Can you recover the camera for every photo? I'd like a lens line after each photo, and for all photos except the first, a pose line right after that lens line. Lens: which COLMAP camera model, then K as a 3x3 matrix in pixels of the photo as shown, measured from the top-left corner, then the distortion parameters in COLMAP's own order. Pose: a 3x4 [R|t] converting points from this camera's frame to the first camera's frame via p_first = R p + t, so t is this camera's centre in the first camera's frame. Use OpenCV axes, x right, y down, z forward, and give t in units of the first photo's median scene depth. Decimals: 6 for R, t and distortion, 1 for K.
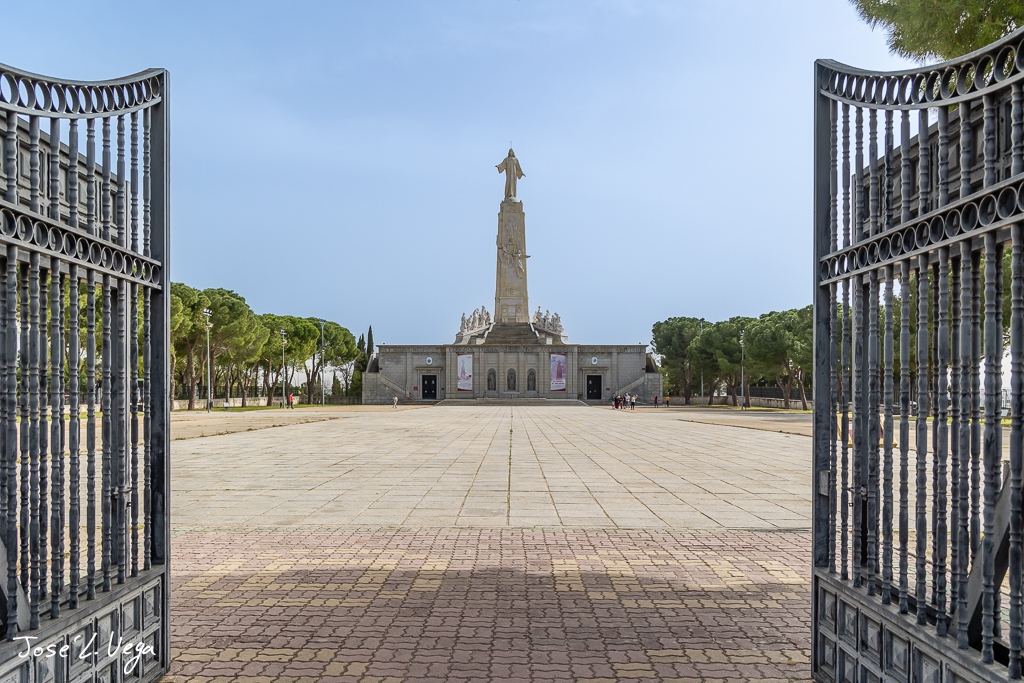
lens RADIAL K [[730.6, 0, 487.5], [0, 730.6, 398.1], [0, 0, 1]] dist [-0.002327, 0.000067]
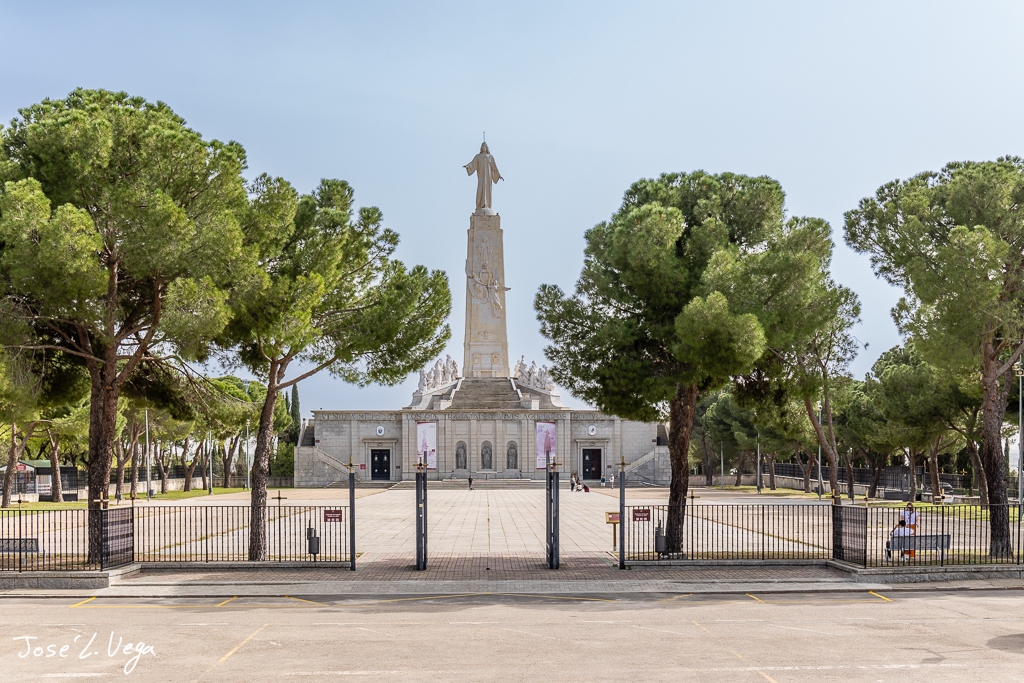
lens RADIAL K [[1163.5, 0, 514.7], [0, 1163.5, 503.8], [0, 0, 1]] dist [0.002133, -0.007913]
pose [[0.998300, -0.005760, 0.057992, -0.009509], [0.004021, 0.999540, 0.030053, -0.010262], [-0.058139, -0.029768, 0.997865, -0.244234]]
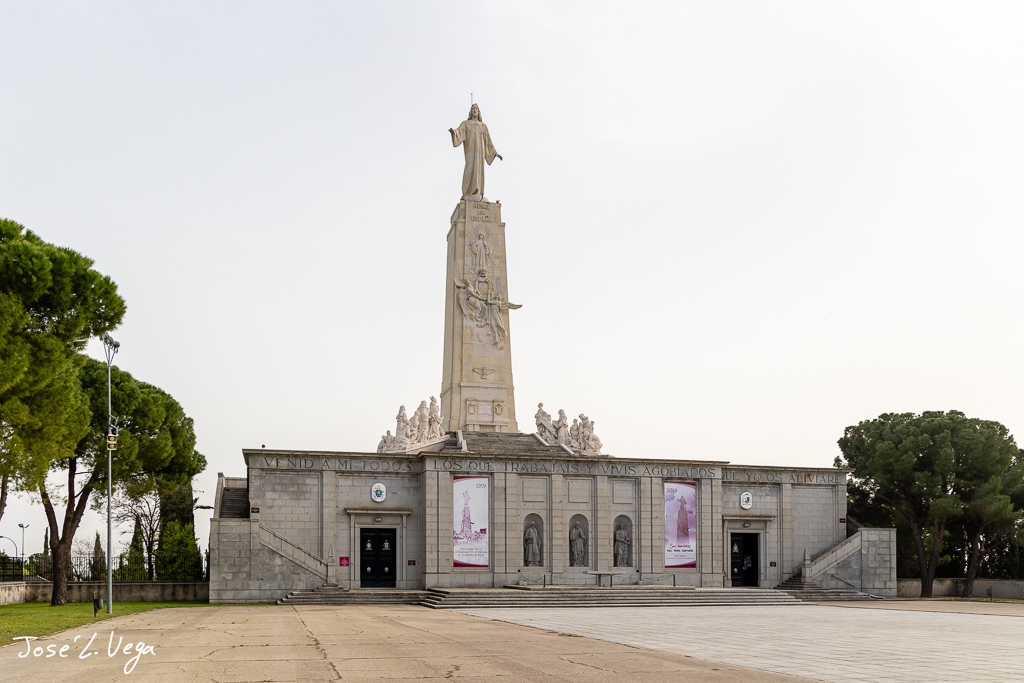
lens RADIAL K [[794.0, 0, 442.8], [0, 794.0, 560.3], [0, 0, 1]] dist [-0.006324, -0.000845]
pose [[0.972987, 0.003626, 0.230830, -0.147654], [0.001730, 0.999734, -0.022997, -0.003697], [-0.230852, 0.022775, 0.972722, 0.573171]]
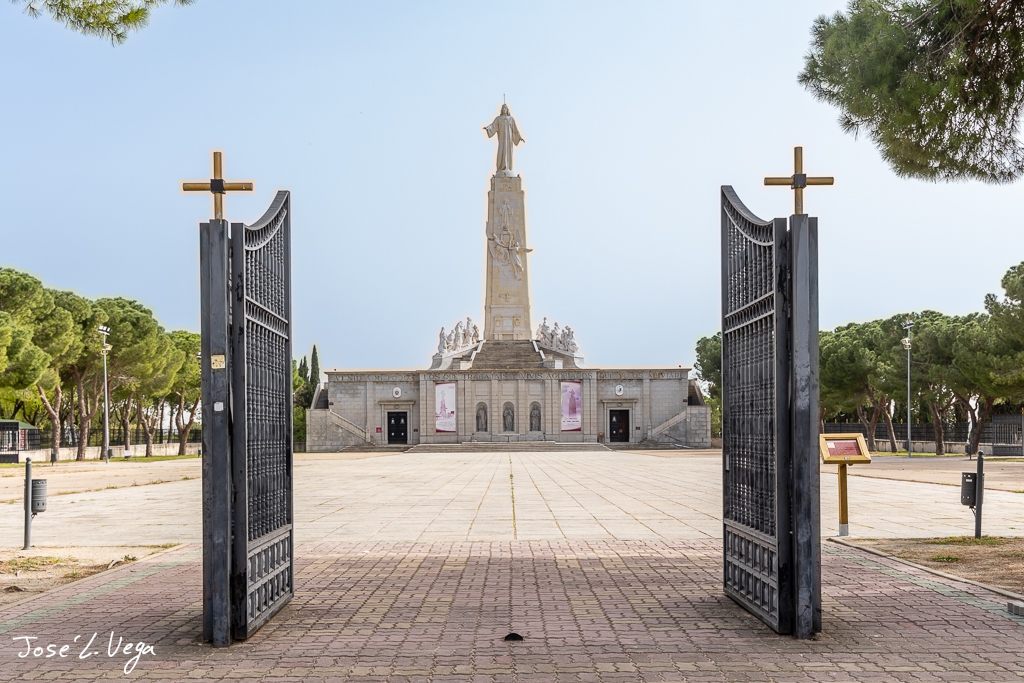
lens RADIAL K [[1020.4, 0, 509.5], [0, 1020.4, 434.3], [0, 0, 1]] dist [0.007846, -0.001349]
pose [[0.999355, -0.010354, 0.034398, -0.001931], [0.010680, 0.999900, -0.009294, 0.002208], [-0.034298, 0.009656, 0.999365, -0.035744]]
